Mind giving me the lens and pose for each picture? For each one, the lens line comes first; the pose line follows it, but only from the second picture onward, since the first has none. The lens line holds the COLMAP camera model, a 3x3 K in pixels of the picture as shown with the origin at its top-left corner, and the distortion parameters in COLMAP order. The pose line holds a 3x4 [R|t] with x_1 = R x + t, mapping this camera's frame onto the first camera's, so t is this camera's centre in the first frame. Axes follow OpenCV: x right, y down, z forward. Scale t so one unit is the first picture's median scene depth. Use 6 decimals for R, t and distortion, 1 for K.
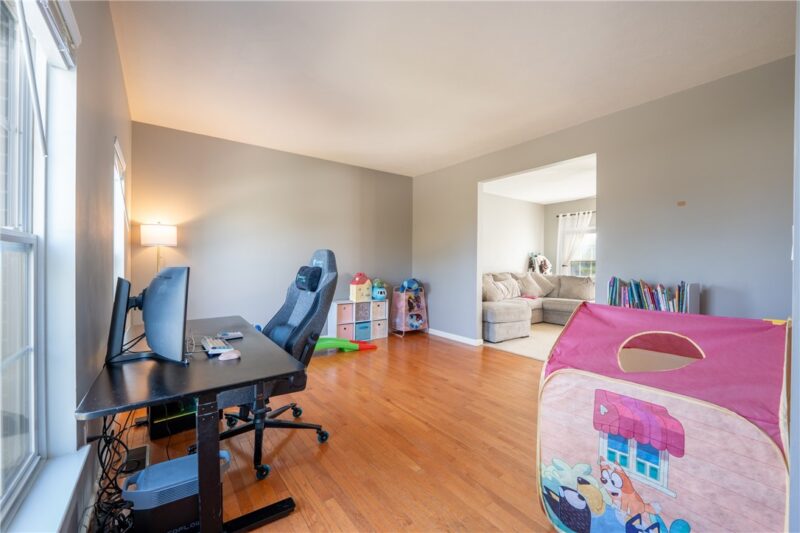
lens RADIAL K [[327.8, 0, 400.6], [0, 327.8, 263.7], [0, 0, 1]] dist [0.008518, -0.000121]
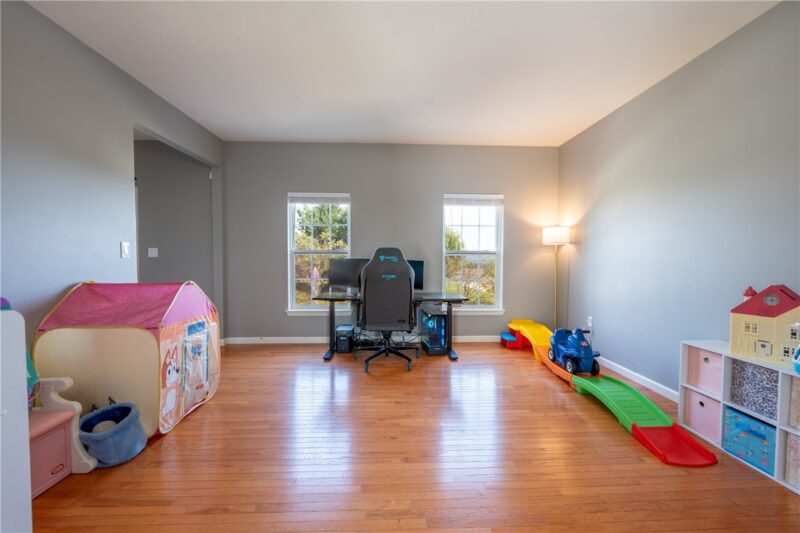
lens RADIAL K [[327.8, 0, 401.1], [0, 327.8, 266.3], [0, 0, 1]] dist [0.008518, -0.000121]
pose [[-0.548551, 0.015050, -0.835981, 0.416521], [-0.012554, 0.999577, 0.026233, 0.002334], [0.836023, 0.024885, -0.548131, 0.864432]]
